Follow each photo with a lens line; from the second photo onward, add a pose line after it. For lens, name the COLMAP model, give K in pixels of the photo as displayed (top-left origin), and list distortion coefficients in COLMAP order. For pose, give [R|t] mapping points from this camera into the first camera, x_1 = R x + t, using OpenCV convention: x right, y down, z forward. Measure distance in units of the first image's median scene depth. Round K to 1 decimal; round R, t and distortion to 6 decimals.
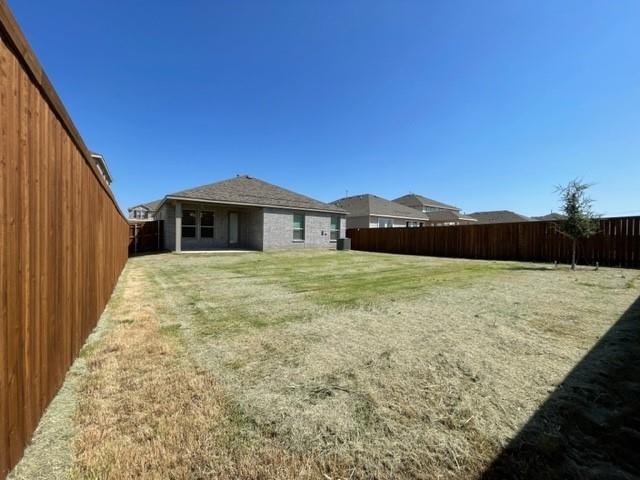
lens RADIAL K [[259.8, 0, 320.8], [0, 259.8, 240.6], [0, 0, 1]] dist [-0.001523, 0.000534]
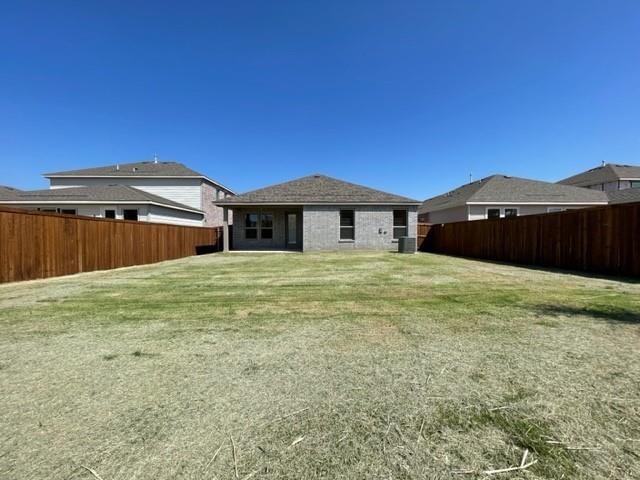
lens RADIAL K [[259.8, 0, 319.8], [0, 259.8, 240.4], [0, 0, 1]] dist [-0.001523, 0.000534]
pose [[0.833770, -0.007314, -0.552064, 0.323150], [0.008660, 0.999962, -0.000168, -0.001023], [0.552044, -0.004641, 0.833802, 0.230091]]
